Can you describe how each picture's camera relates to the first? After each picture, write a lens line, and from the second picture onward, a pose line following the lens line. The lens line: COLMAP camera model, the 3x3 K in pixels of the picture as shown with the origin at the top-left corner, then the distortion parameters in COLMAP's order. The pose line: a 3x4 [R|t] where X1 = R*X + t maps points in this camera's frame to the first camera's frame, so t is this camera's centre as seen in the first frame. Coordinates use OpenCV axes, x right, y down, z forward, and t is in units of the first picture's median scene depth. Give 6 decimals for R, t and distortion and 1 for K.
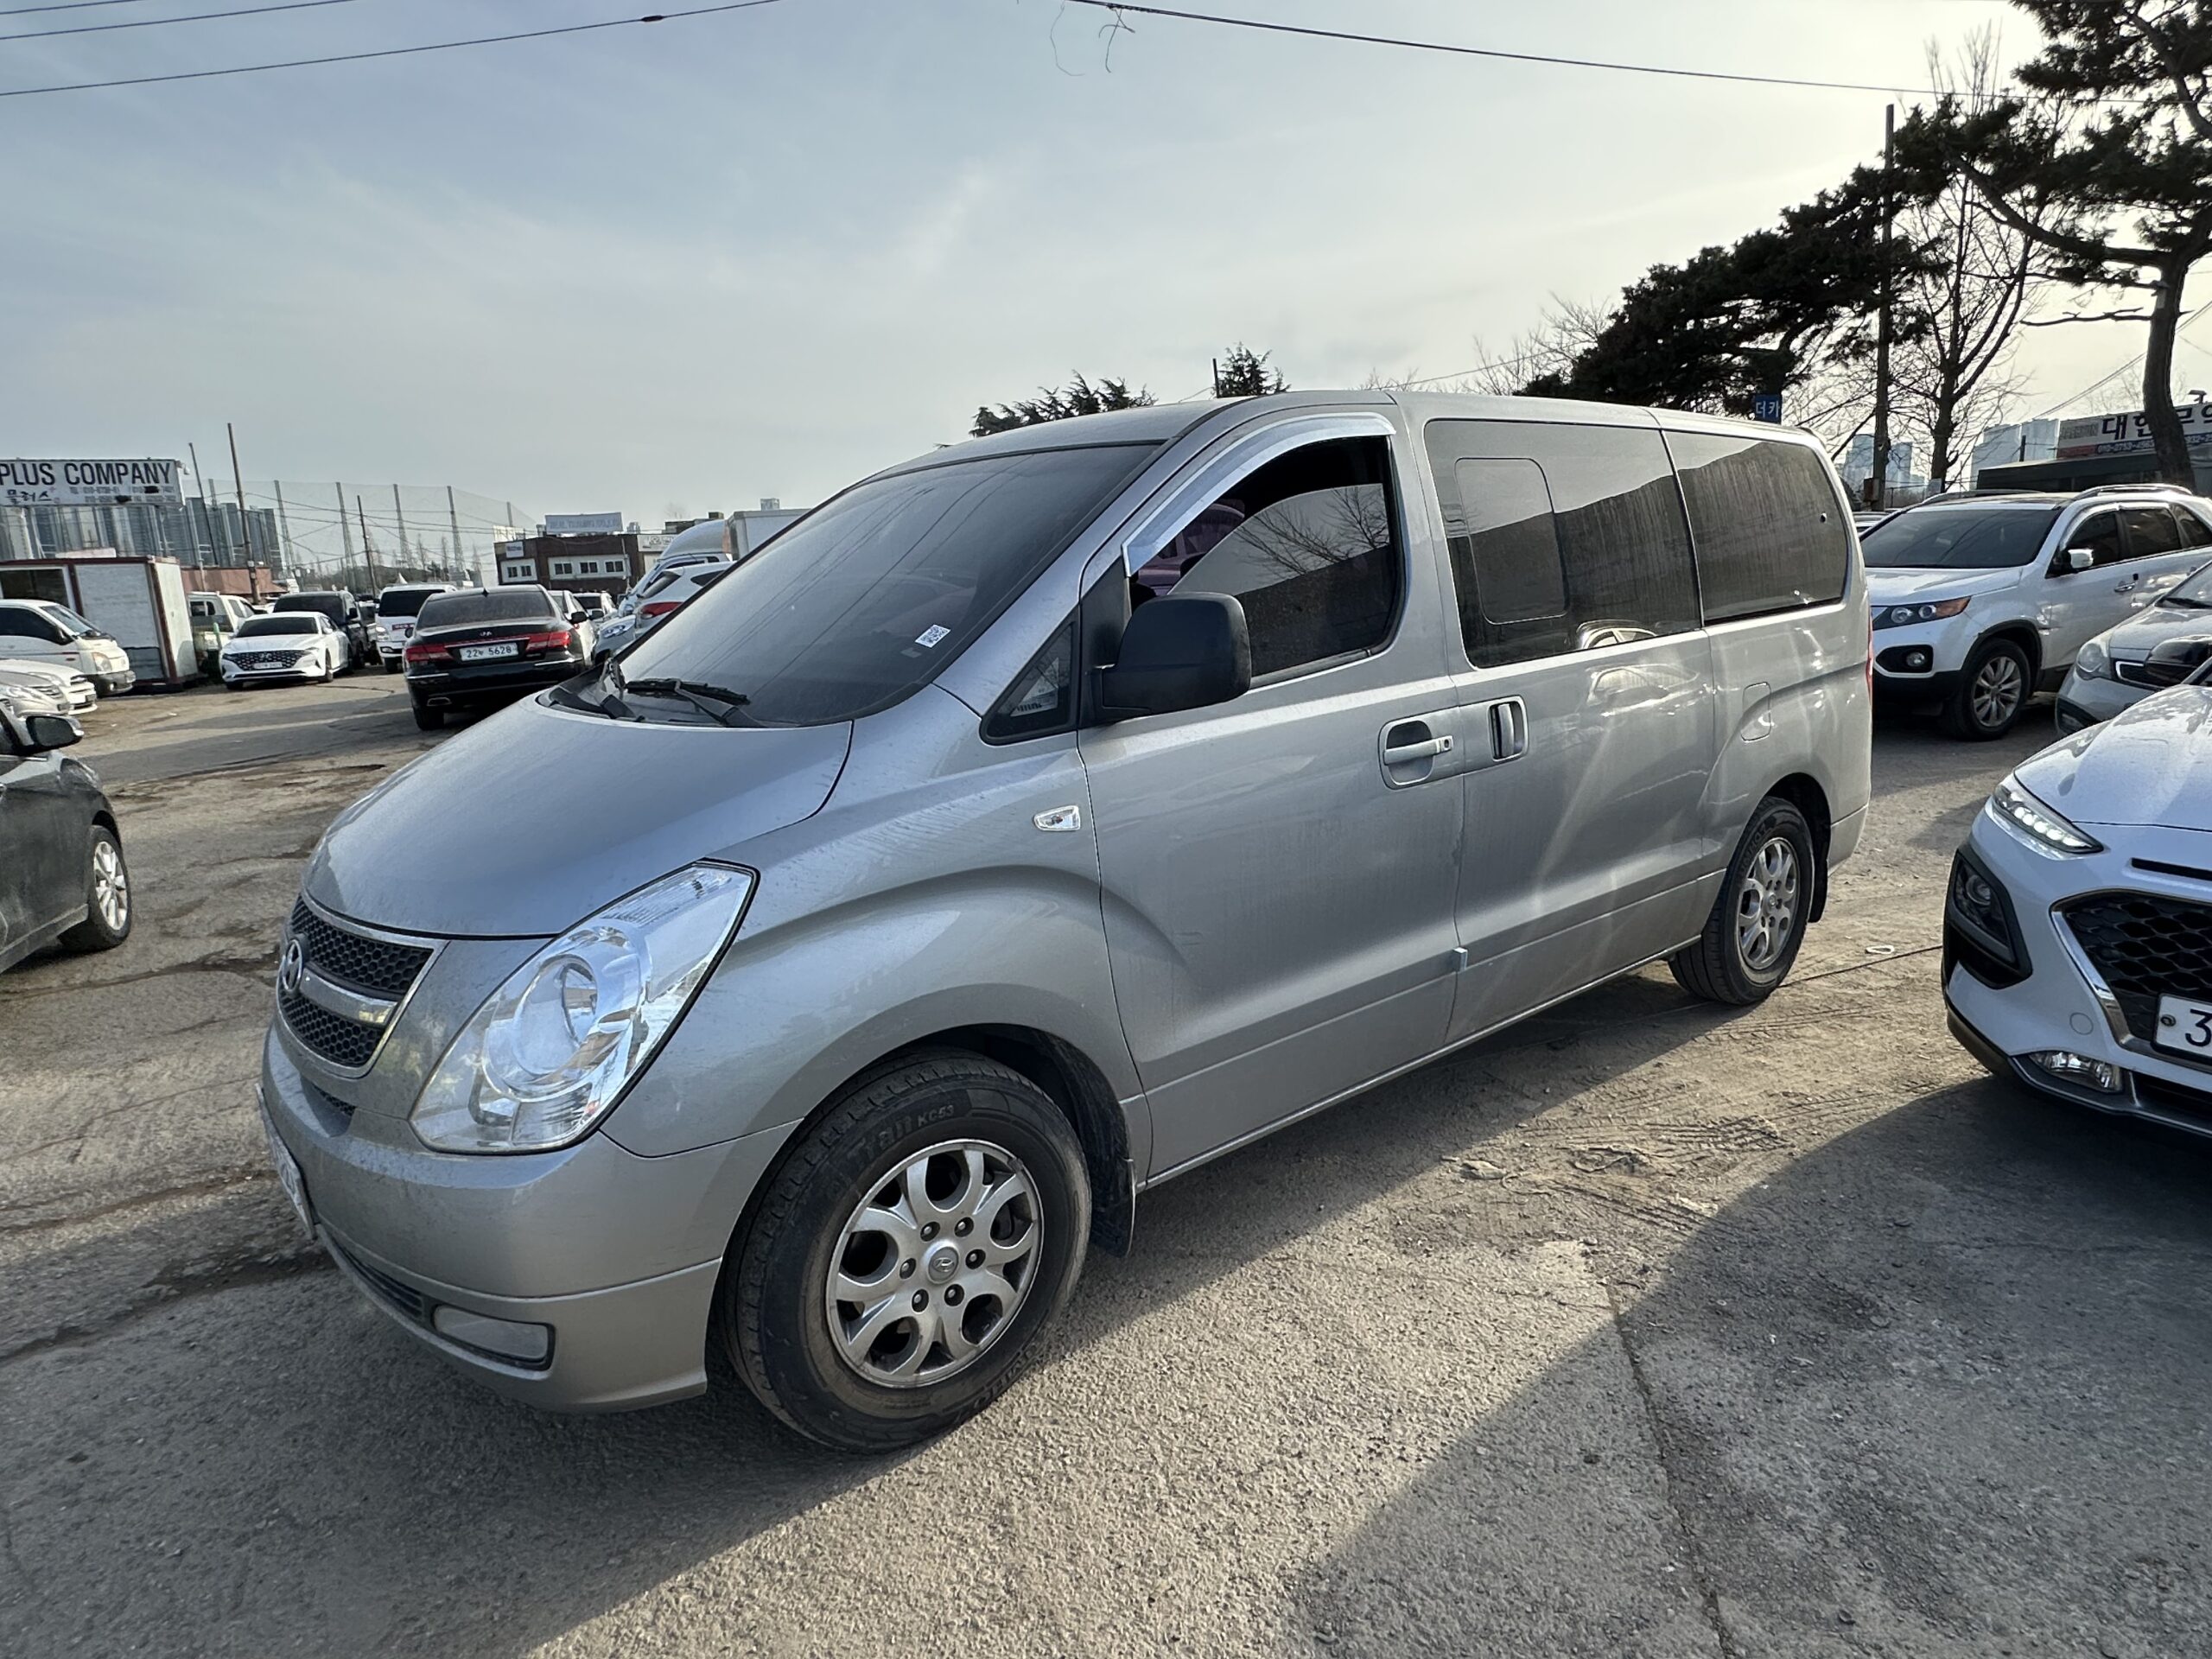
lens RADIAL K [[1287.6, 0, 1102.3], [0, 1287.6, 841.4], [0, 0, 1]] dist [-0.003714, -0.000851]
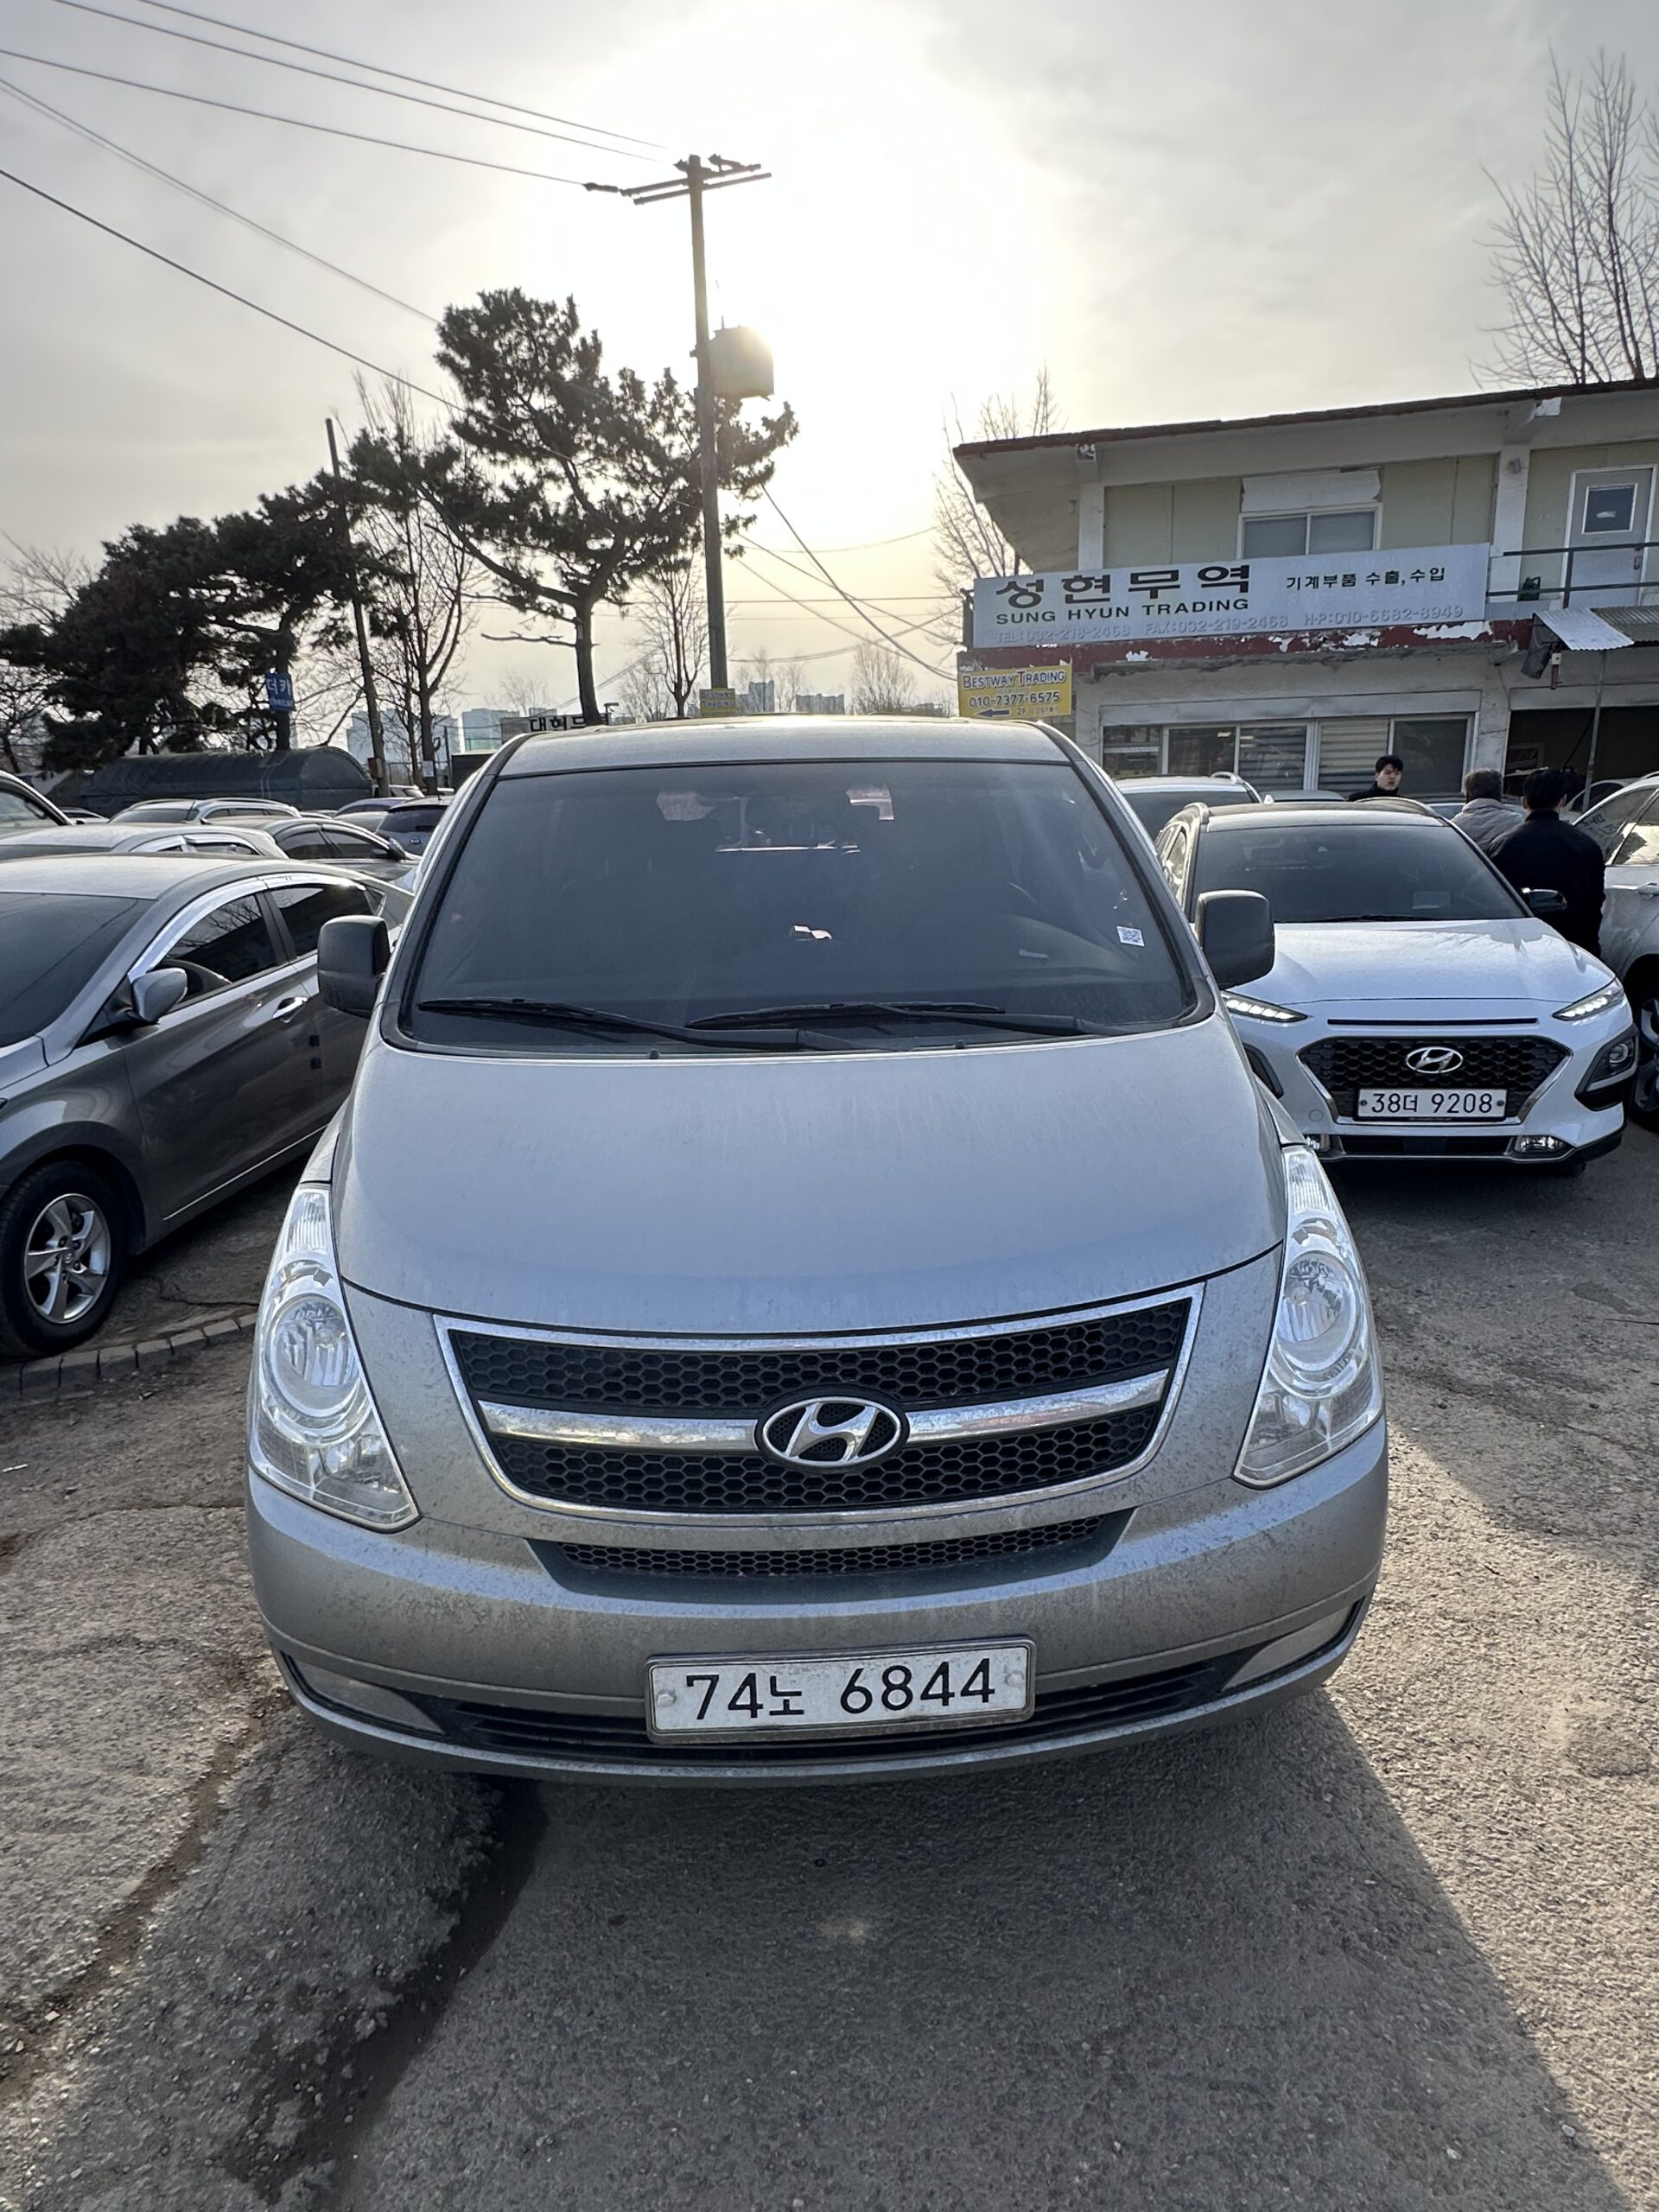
lens RADIAL K [[1287.6, 0, 826.1], [0, 1287.6, 1095.6], [0, 0, 1]] dist [-0.003714, -0.000851]
pose [[0.581771, -0.159284, 0.797604, -0.117722], [0.166205, 0.983225, 0.075123, -0.014813], [-0.796190, 0.088861, 0.598486, 0.053423]]
